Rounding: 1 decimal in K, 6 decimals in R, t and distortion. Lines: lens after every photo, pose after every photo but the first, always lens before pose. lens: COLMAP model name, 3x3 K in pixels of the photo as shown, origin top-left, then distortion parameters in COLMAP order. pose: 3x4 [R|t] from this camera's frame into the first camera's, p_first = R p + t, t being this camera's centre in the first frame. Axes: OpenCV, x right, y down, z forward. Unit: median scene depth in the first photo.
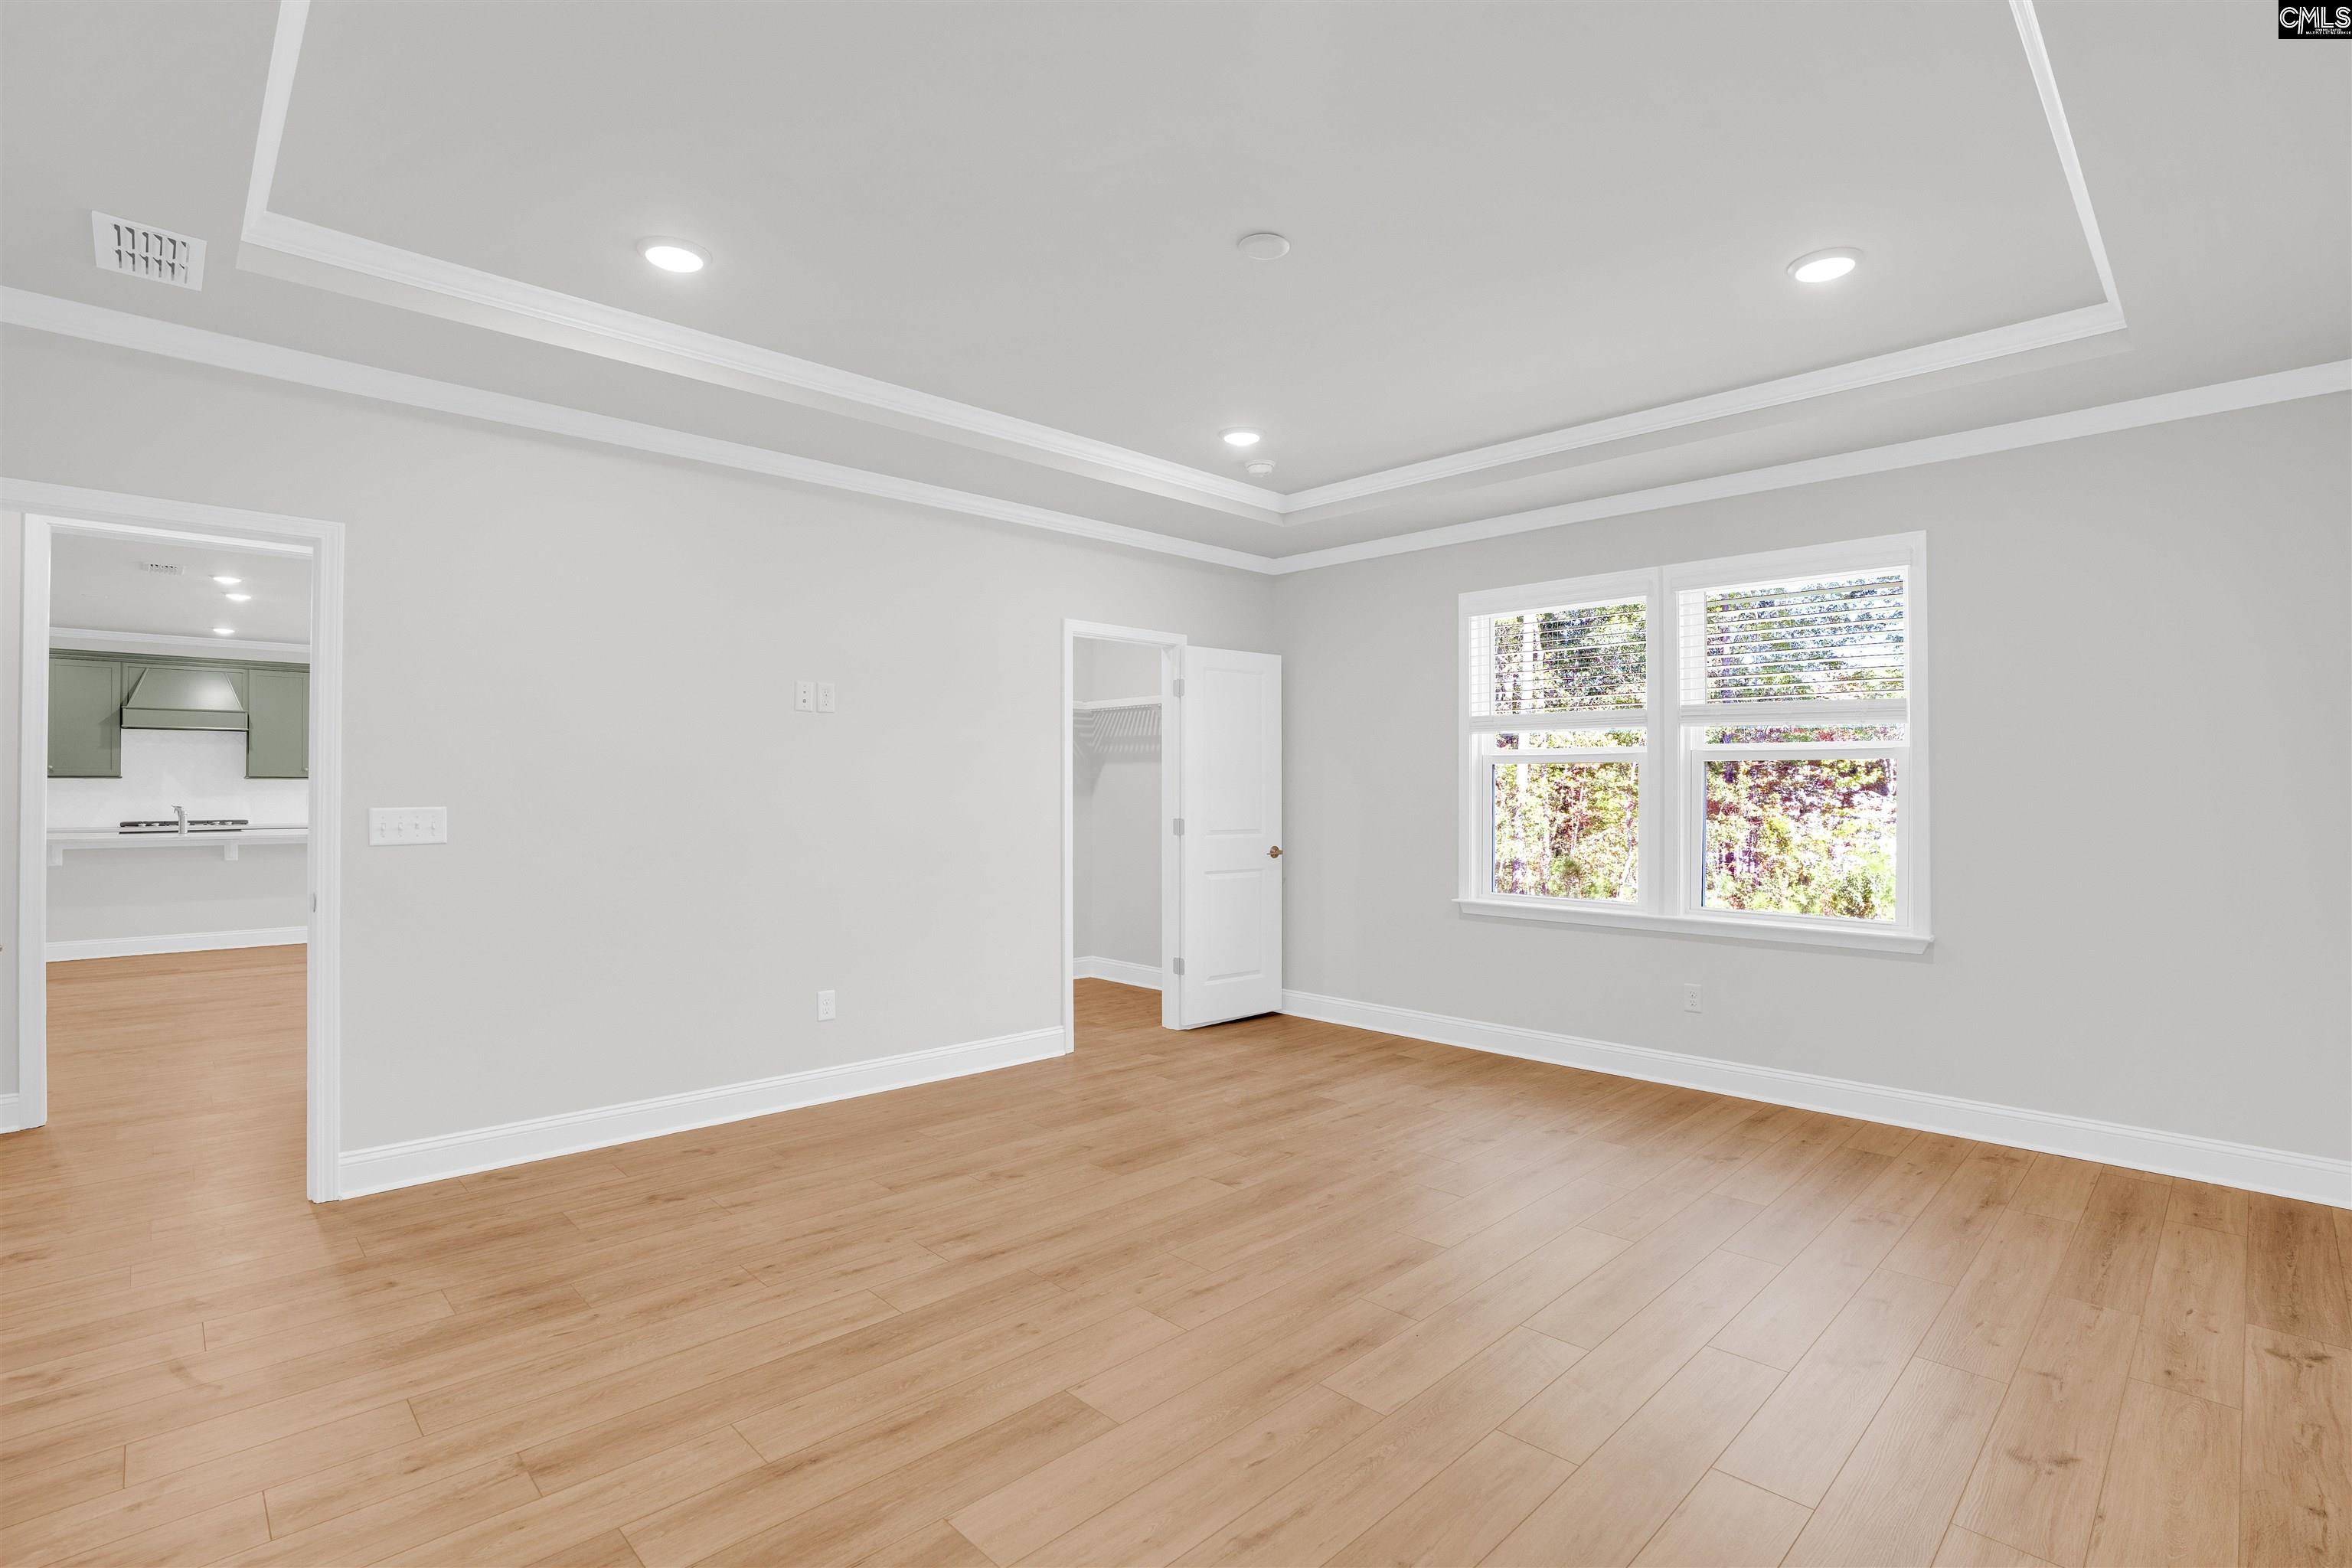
lens RADIAL K [[1102.4, 0, 1182.2], [0, 1102.4, 786.9], [0, 0, 1]] dist [-0.062679, 0.021409]
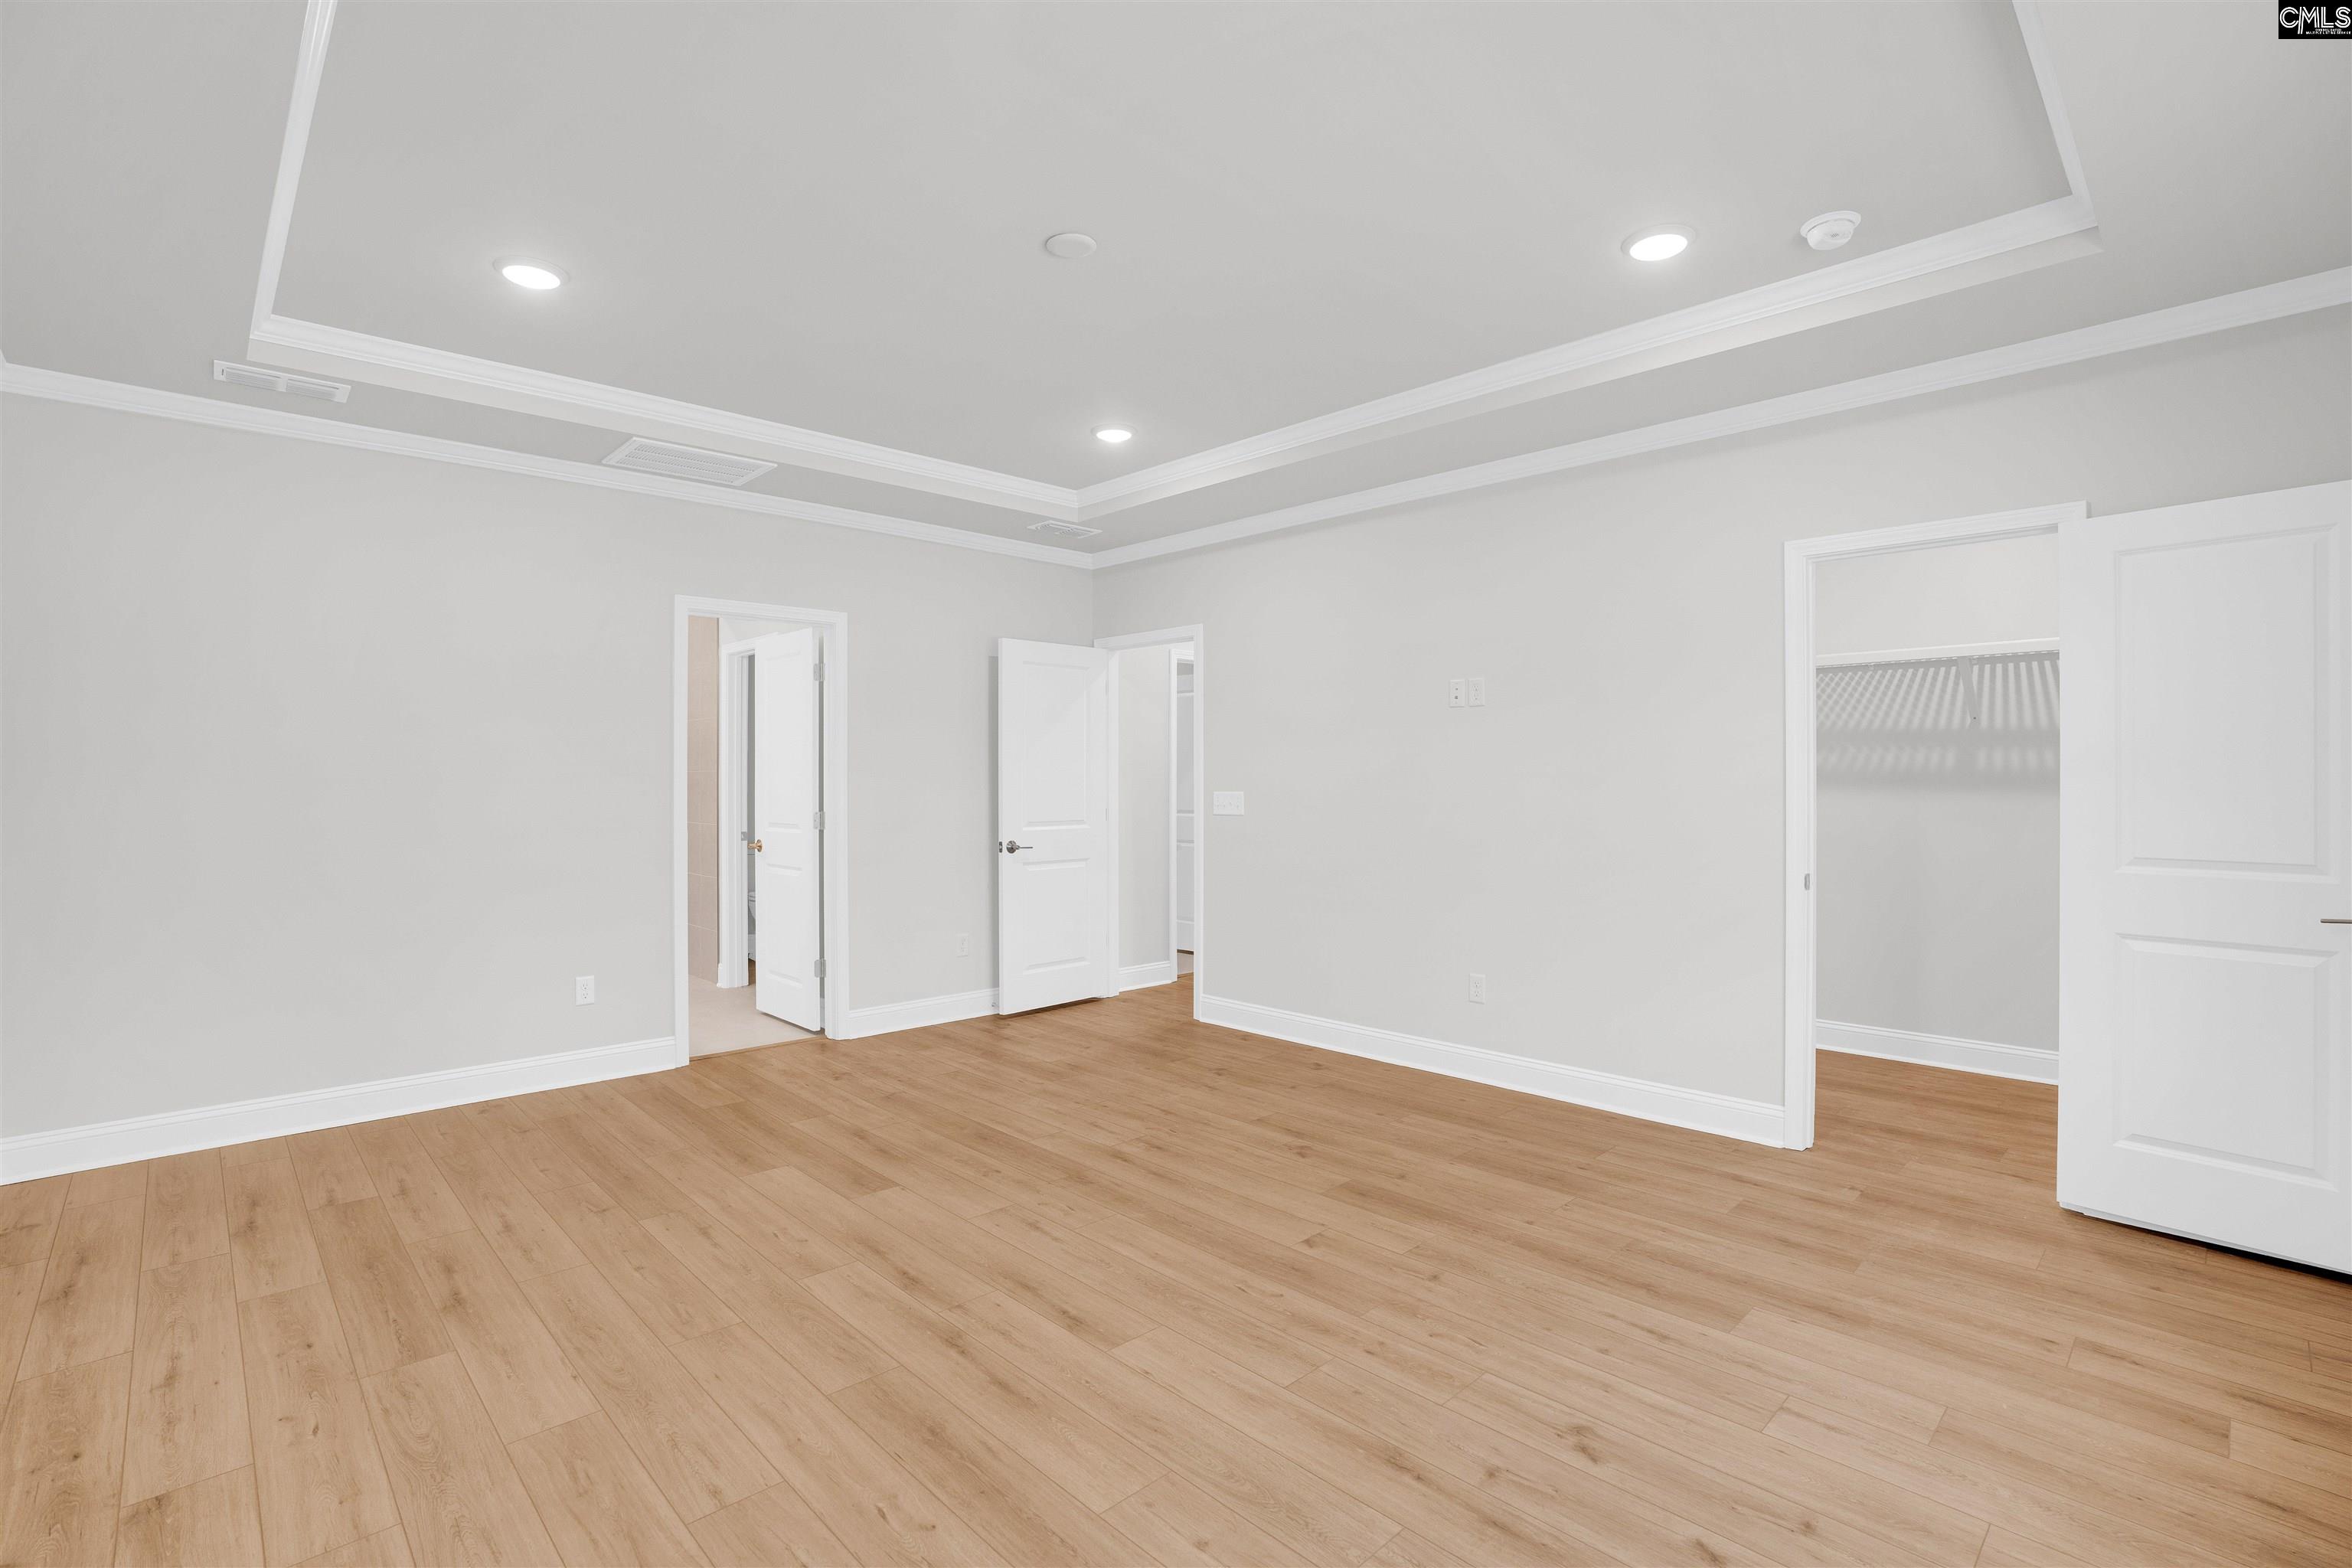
lens RADIAL K [[1102.4, 0, 1182.2], [0, 1102.4, 786.9], [0, 0, 1]] dist [-0.062679, 0.021409]
pose [[-0.027332, -0.000121, -0.999626, 0.887521], [0.007496, 0.999972, -0.000326, 0.008643], [0.999598, -0.007502, -0.027330, 0.922717]]
